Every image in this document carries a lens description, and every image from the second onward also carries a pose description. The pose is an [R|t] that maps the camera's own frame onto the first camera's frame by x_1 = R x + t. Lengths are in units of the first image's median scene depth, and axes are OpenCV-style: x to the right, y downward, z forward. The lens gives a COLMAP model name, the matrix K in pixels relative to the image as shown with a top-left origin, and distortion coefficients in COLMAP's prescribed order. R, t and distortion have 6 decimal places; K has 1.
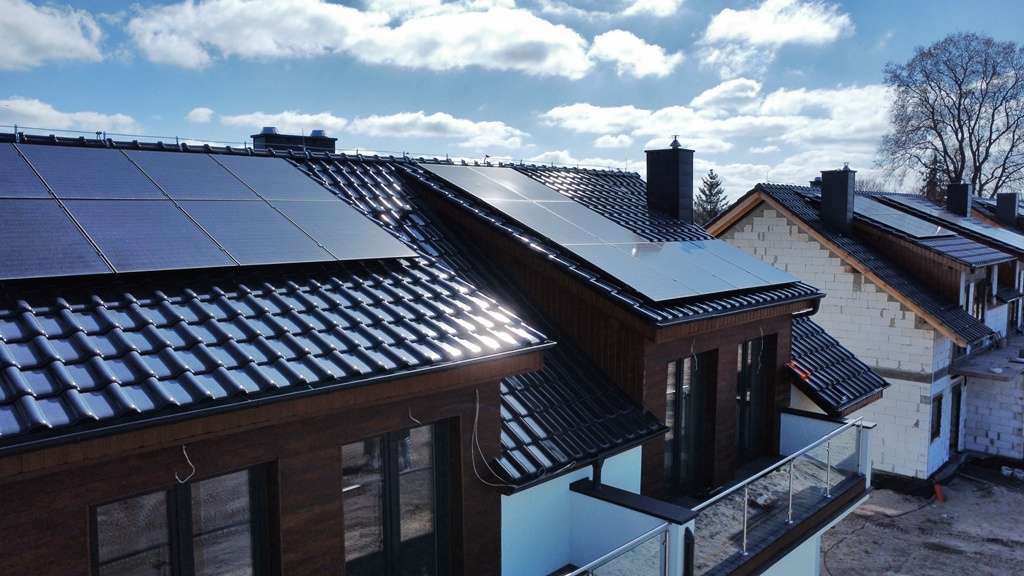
lens RADIAL K [[755.0, 0, 516.4], [0, 755.0, 290.1], [0, 0, 1]] dist [-0.152655, 0.224396]
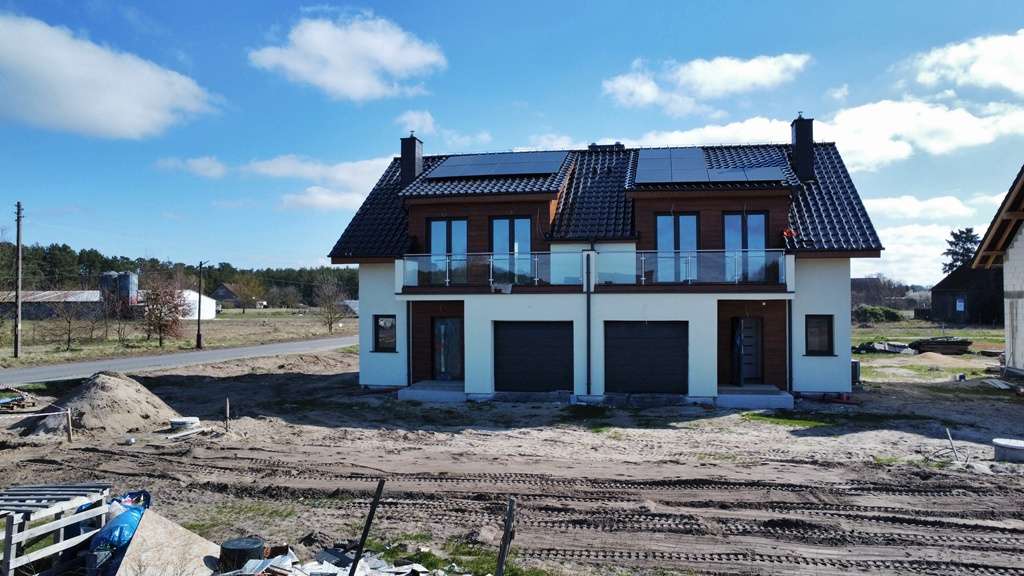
lens RADIAL K [[755.0, 0, 516.4], [0, 755.0, 290.1], [0, 0, 1]] dist [-0.152655, 0.224396]
pose [[0.537559, -0.018042, -0.843033, 1.020805], [-0.076572, 0.994596, -0.070112, 0.280627], [0.839742, 0.102242, 0.533272, -0.277272]]
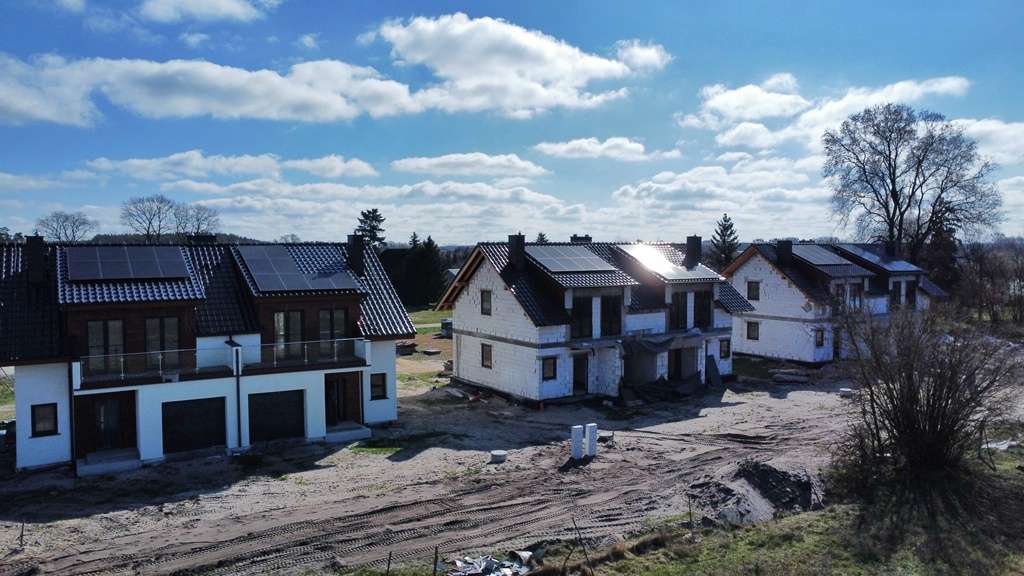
lens RADIAL K [[755.0, 0, 516.4], [0, 755.0, 290.1], [0, 0, 1]] dist [-0.152655, 0.224396]
pose [[0.970337, 0.006504, -0.241668, 1.073164], [-0.017655, 0.998875, -0.044005, 0.067963], [0.241110, 0.046966, 0.969361, -0.986538]]
